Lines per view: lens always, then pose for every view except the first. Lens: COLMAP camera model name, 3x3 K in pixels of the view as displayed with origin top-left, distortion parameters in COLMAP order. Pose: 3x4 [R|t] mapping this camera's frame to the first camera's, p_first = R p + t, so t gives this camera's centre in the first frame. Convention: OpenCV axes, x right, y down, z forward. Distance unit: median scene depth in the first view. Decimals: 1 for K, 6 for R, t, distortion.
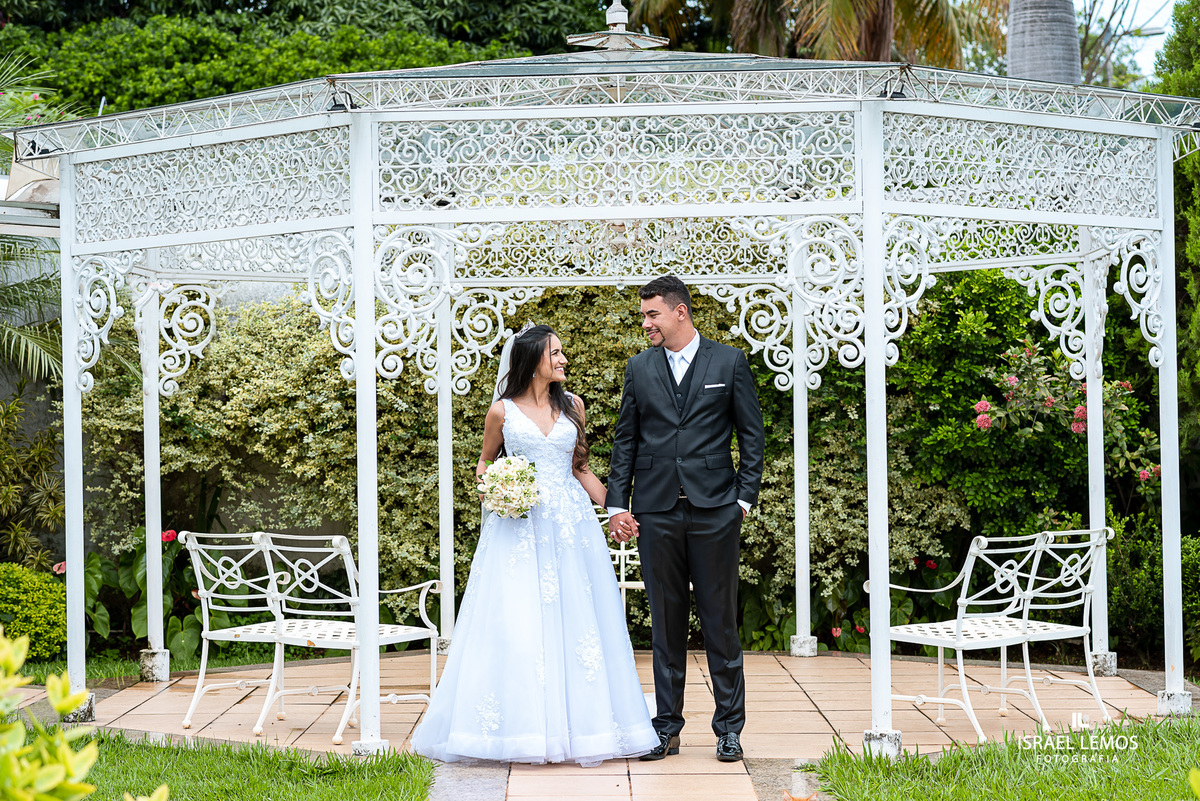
lens RADIAL K [[2262.4, 0, 582.5], [0, 2262.4, 399.0], [0, 0, 1]] dist [0.042354, 0.054363]
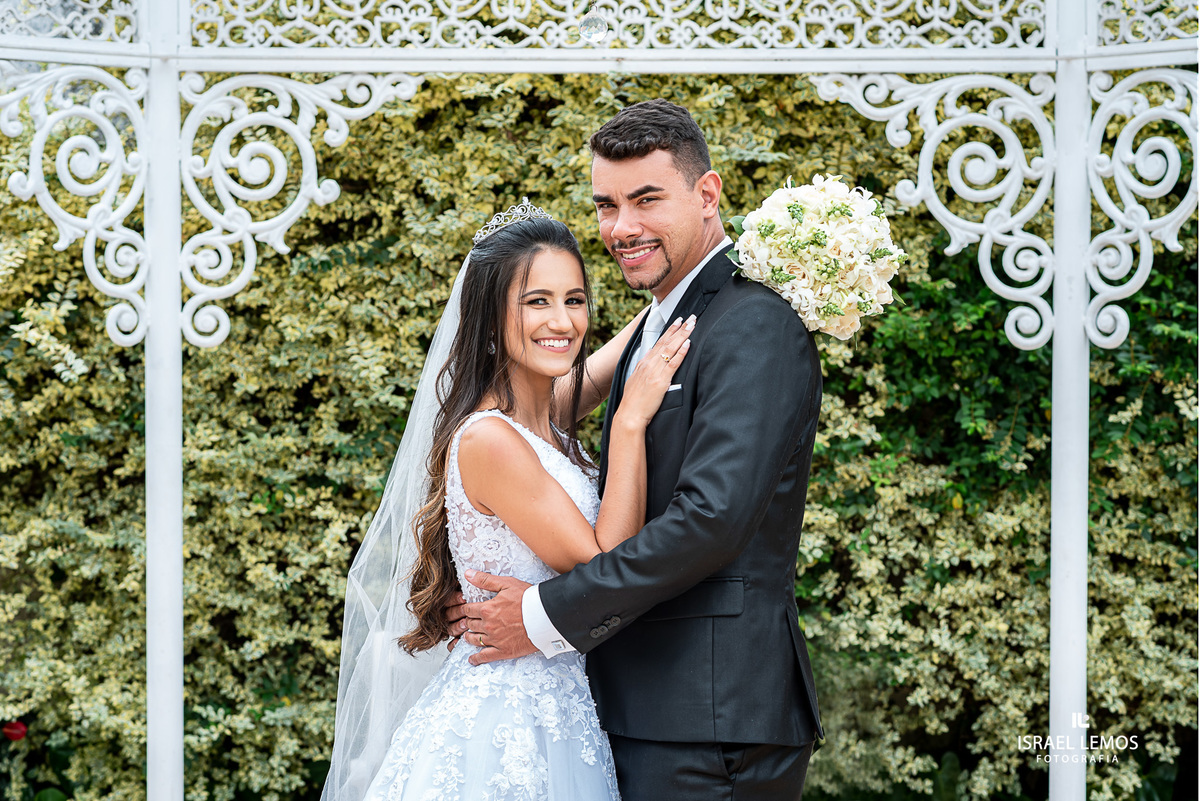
lens RADIAL K [[2874.3, 0, 600.0], [0, 2874.3, 400.5], [0, 0, 1]] dist [0.053112, 0.207581]
pose [[0.999885, 0.015126, 0.001121, 0.013886], [-0.015159, 0.999047, 0.040929, -0.013540], [-0.000501, -0.040942, 0.999161, 0.483100]]
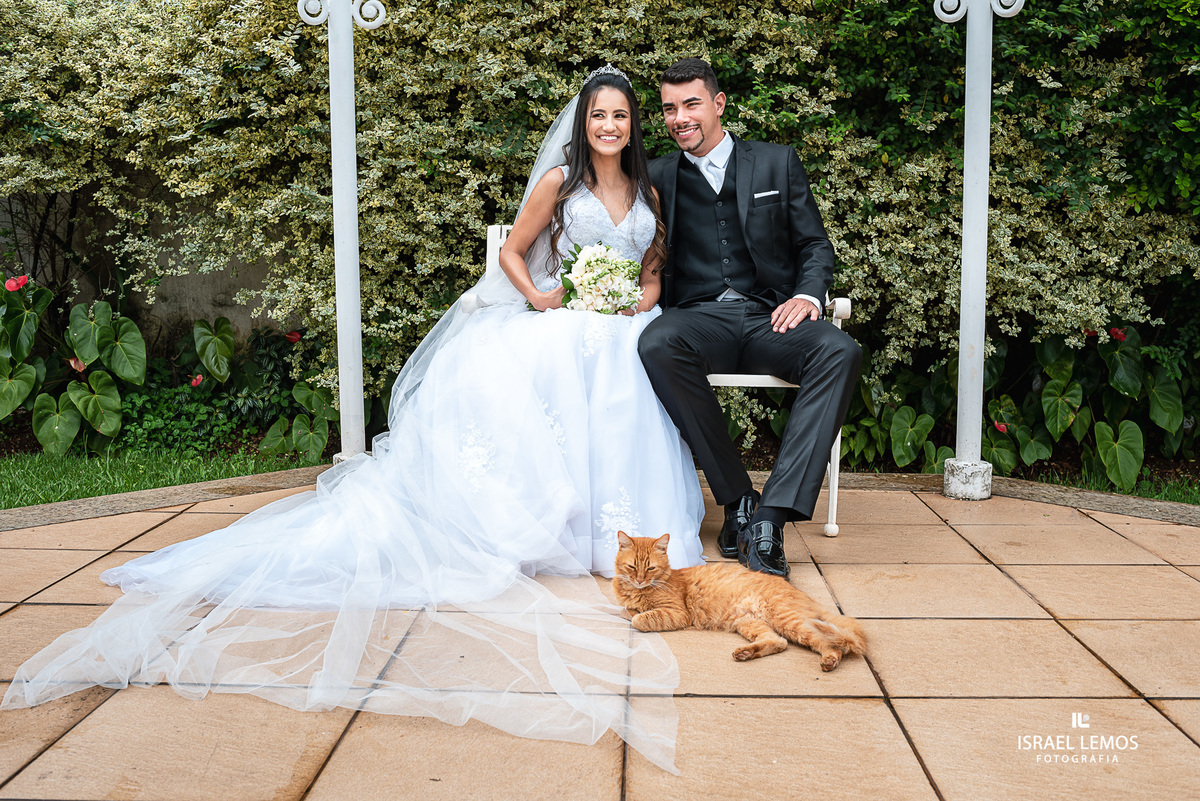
lens RADIAL K [[1255.9, 0, 600.0], [0, 1255.9, 400.5], [0, 0, 1]] dist [-0.095124, 0.014384]
pose [[0.999402, 0.011474, -0.032605, 0.014122], [-0.006818, 0.990204, 0.139461, 0.044398], [0.033885, -0.139155, 0.989691, 0.659729]]
